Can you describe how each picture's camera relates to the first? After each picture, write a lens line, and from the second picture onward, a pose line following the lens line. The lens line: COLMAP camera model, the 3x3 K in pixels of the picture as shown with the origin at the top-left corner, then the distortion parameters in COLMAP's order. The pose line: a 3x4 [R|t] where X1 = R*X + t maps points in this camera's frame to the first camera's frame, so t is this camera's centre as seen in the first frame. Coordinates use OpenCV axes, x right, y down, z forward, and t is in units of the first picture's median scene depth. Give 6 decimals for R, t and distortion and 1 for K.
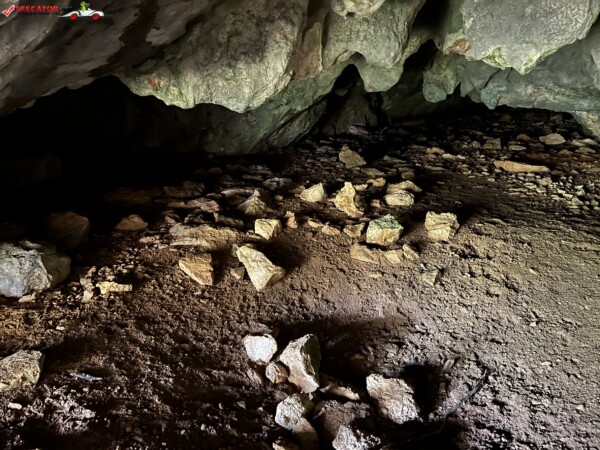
lens RADIAL K [[452.3, 0, 300.4], [0, 452.3, 223.0], [0, 0, 1]] dist [0.046887, -0.053914]
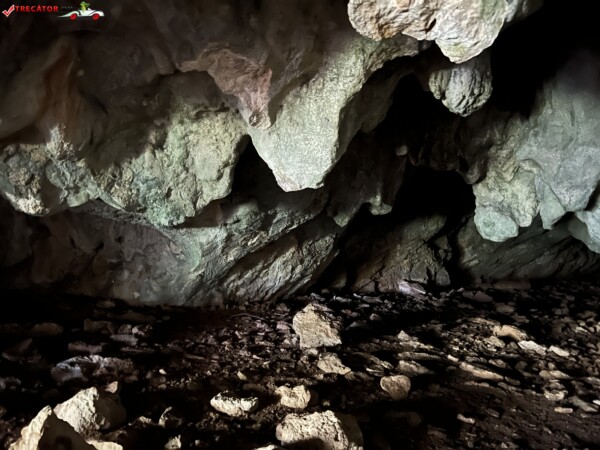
lens RADIAL K [[452.3, 0, 300.4], [0, 452.3, 223.9], [0, 0, 1]] dist [0.046887, -0.053914]
pose [[0.959240, 0.036786, -0.280189, 0.245359], [-0.128898, 0.939298, -0.317970, -0.091480], [0.251485, 0.341125, 0.905753, 0.493650]]
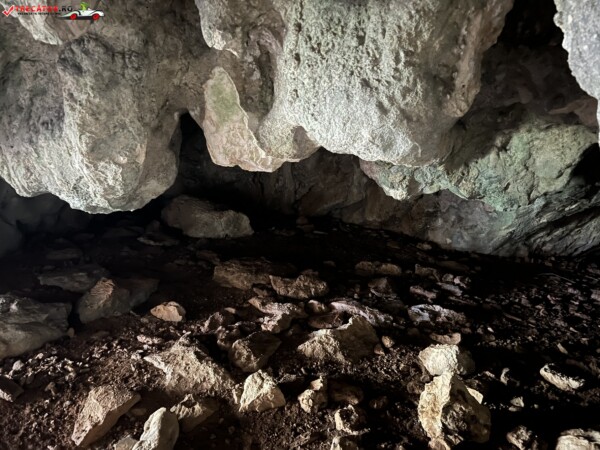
lens RADIAL K [[452.3, 0, 300.7], [0, 452.3, 224.1], [0, 0, 1]] dist [0.046887, -0.053914]
pose [[0.651368, 0.192237, -0.734006, 0.231848], [-0.275889, 0.961165, 0.006903, -0.140512], [0.706828, 0.198008, 0.679108, 0.352012]]
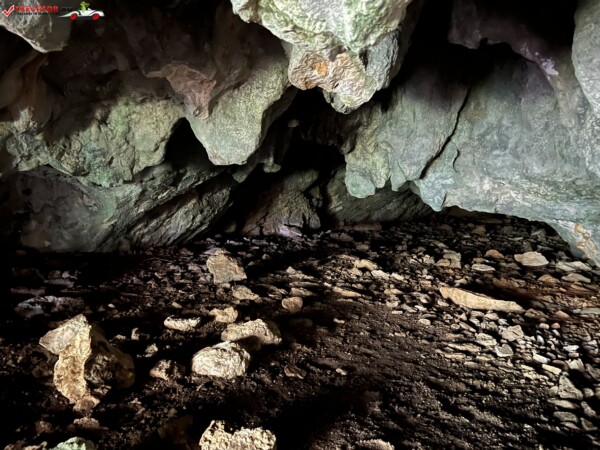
lens RADIAL K [[452.3, 0, 300.3], [0, 452.3, 223.8], [0, 0, 1]] dist [0.046887, -0.053914]
pose [[0.997990, 0.062725, 0.009048, 0.217610], [-0.059221, 0.973872, -0.219240, -0.070767], [-0.022564, 0.218264, 0.975629, 0.352732]]
